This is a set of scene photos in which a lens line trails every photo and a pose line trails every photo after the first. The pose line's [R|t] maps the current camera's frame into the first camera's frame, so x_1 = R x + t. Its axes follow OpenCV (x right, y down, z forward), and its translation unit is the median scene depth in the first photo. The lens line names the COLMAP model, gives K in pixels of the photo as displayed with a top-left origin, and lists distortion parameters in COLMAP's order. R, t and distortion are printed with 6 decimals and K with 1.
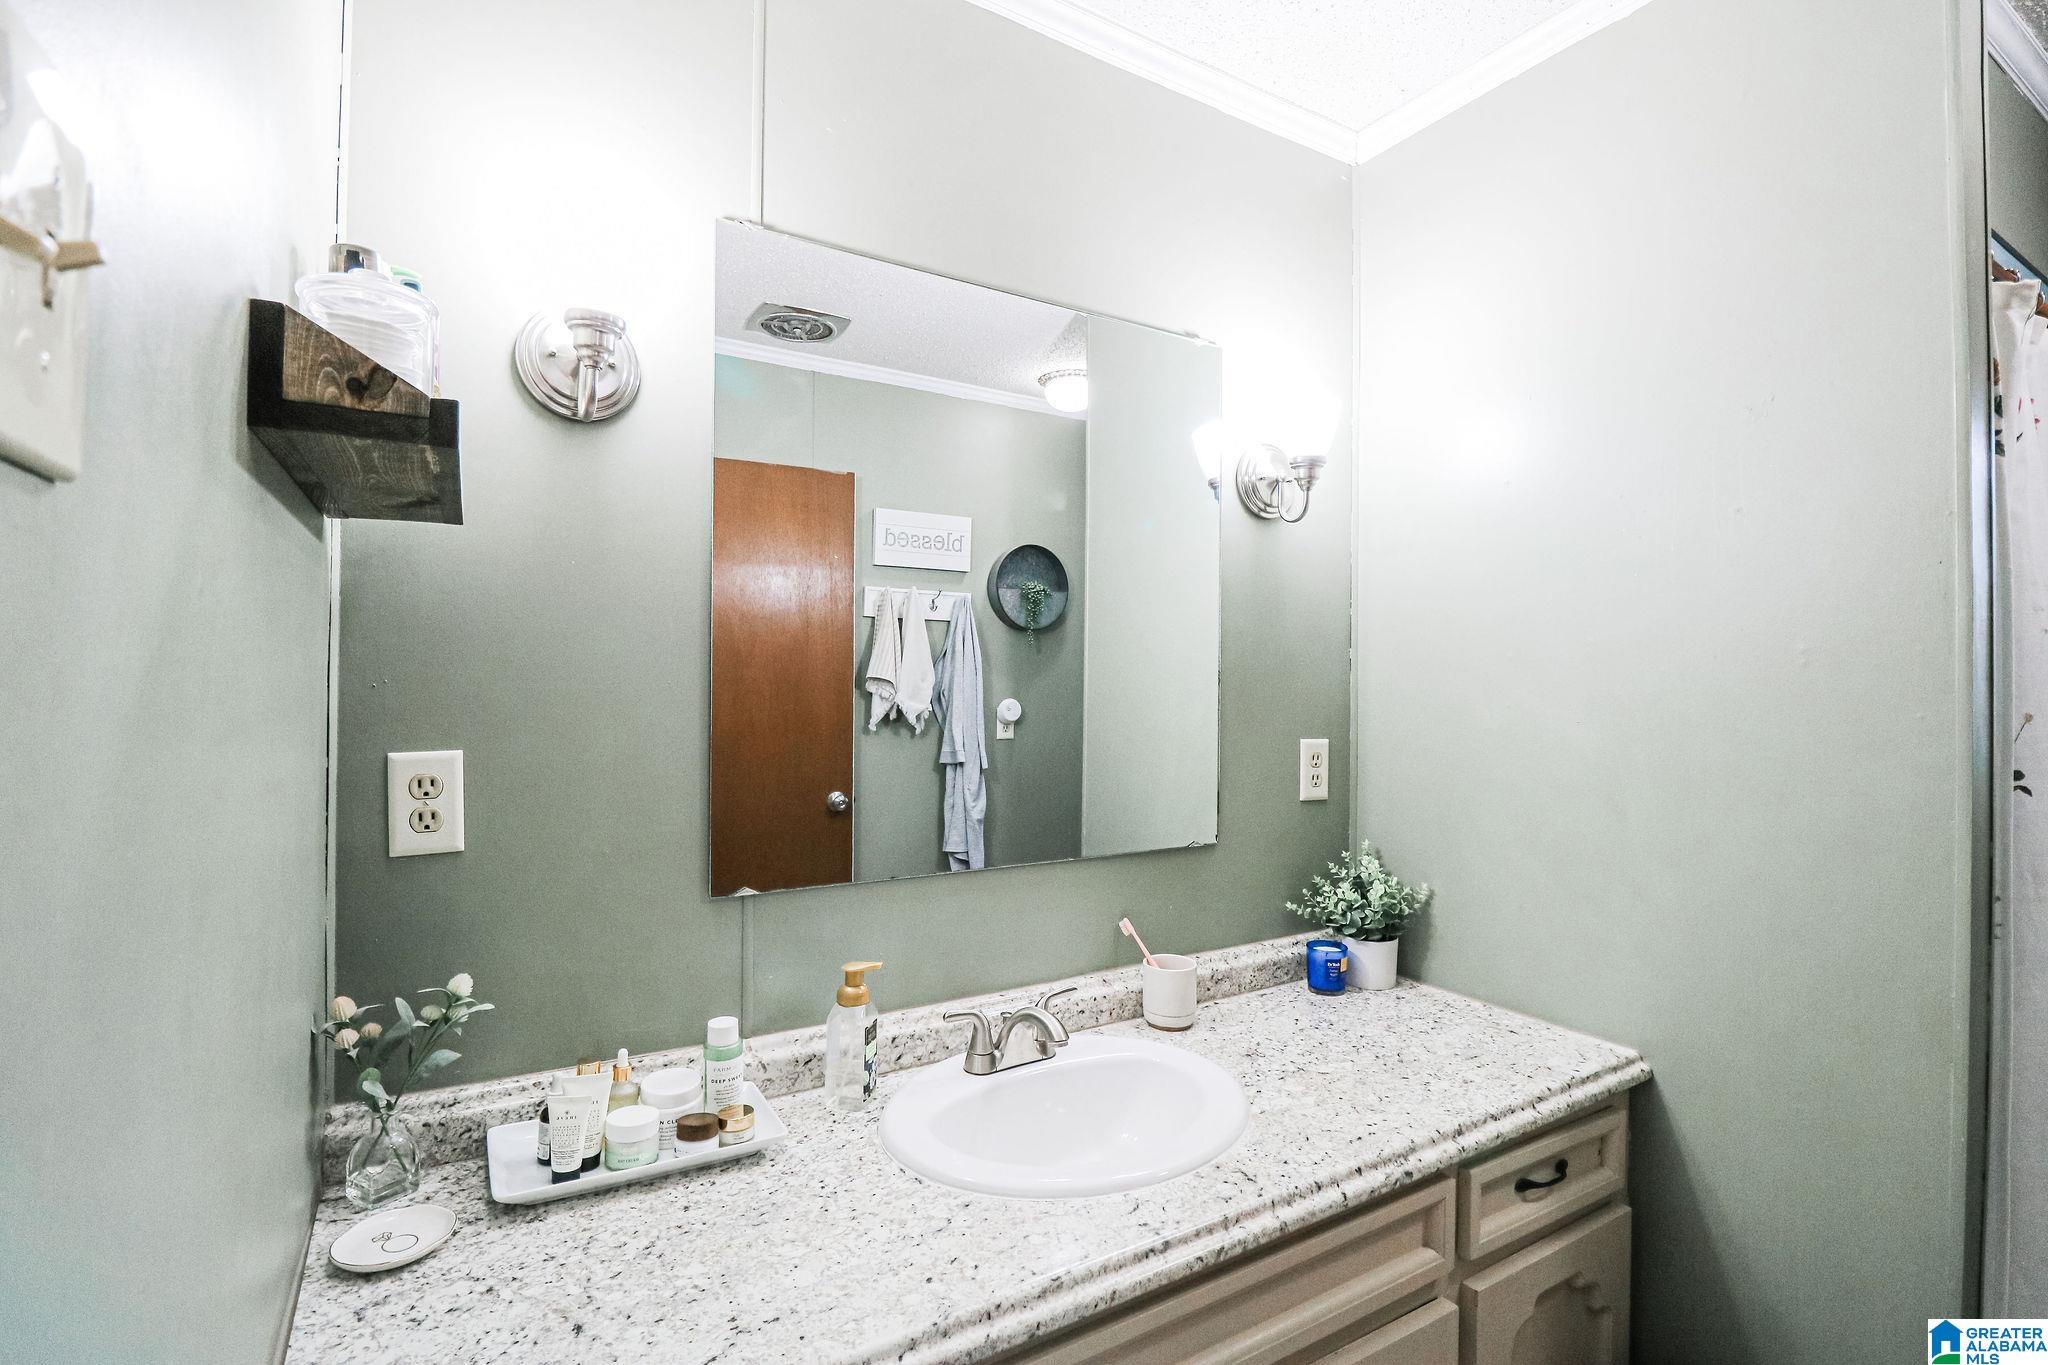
lens RADIAL K [[921.0, 0, 1029.6], [0, 921.0, 683.8], [0, 0, 1]] dist [-0.001377, -0.010226]
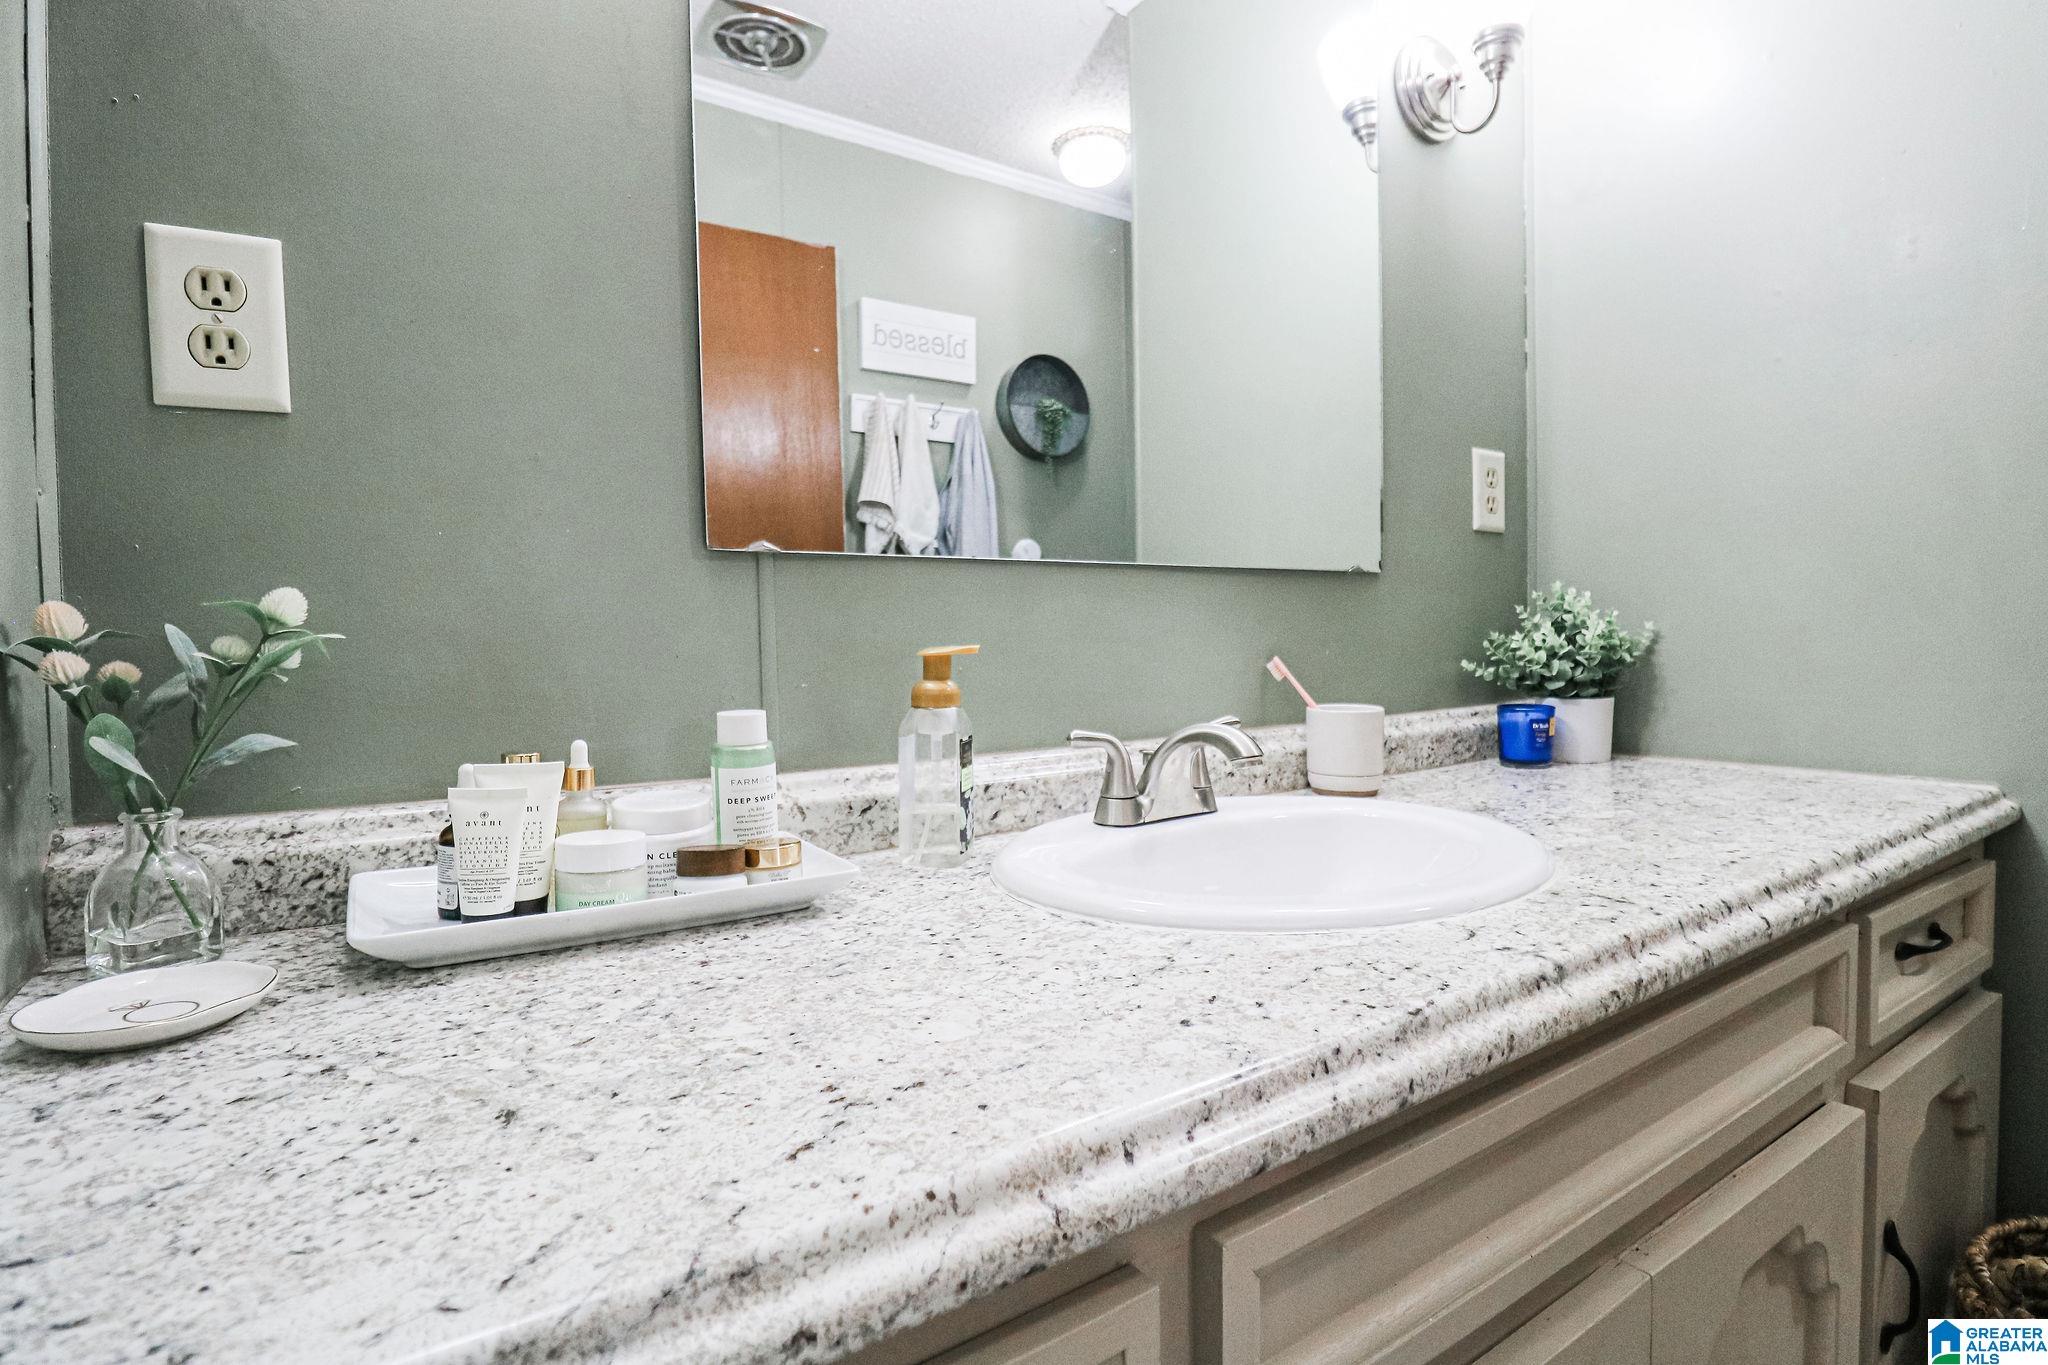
lens RADIAL K [[952.6, 0, 1027.9], [0, 952.6, 682.6], [0, 0, 1]] dist [-0.000850, -0.011607]
pose [[0.998782, -0.030581, 0.038712, -0.155383], [0.029114, 0.998857, 0.037920, 0.309542], [-0.039827, -0.036747, 0.998531, 0.332682]]
